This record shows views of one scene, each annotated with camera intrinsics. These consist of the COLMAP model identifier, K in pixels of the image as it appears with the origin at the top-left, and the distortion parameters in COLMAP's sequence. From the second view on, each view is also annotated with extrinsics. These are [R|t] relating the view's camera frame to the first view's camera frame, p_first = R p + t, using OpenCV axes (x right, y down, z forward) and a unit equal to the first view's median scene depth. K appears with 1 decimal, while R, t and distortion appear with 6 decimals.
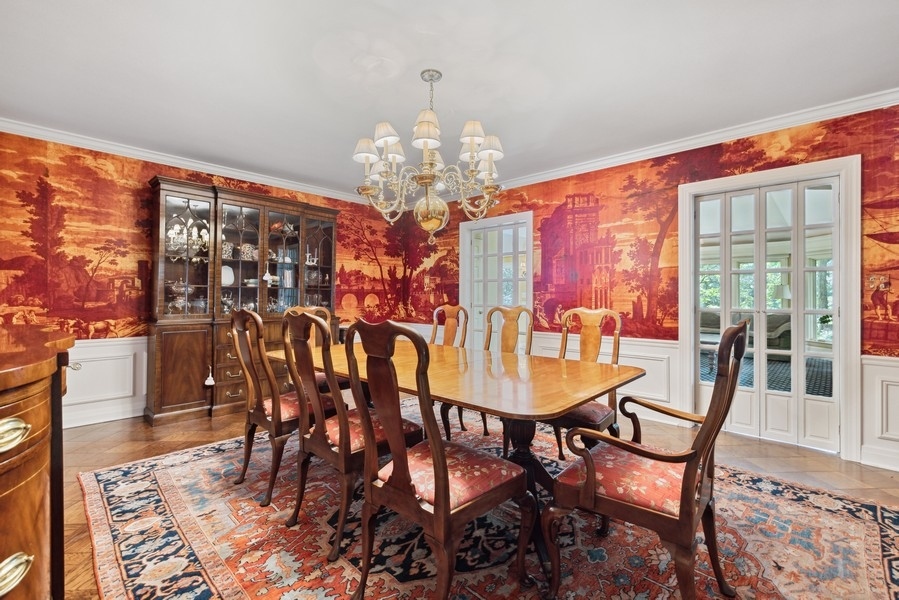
lens RADIAL K [[398.6, 0, 448.2], [0, 398.6, 295.3], [0, 0, 1]] dist [0.005464, 0.000383]
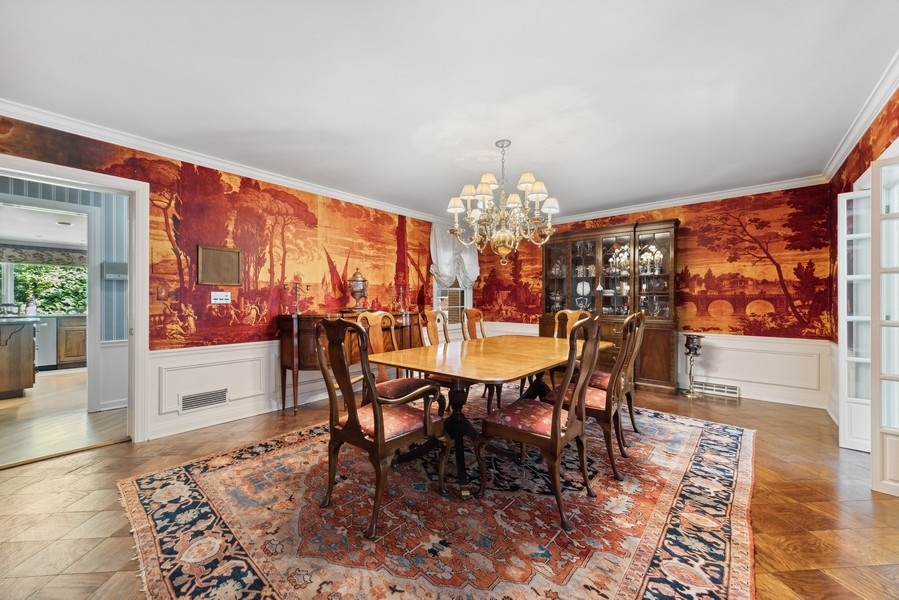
lens RADIAL K [[338.7, 0, 448.3], [0, 338.7, 301.5], [0, 0, 1]] dist [0.001955, 0.000146]
pose [[0.048048, -0.002738, -0.998841, 0.493782], [-0.002261, 0.999993, -0.002850, 0.003136], [0.998842, 0.002396, 0.048041, 0.331627]]
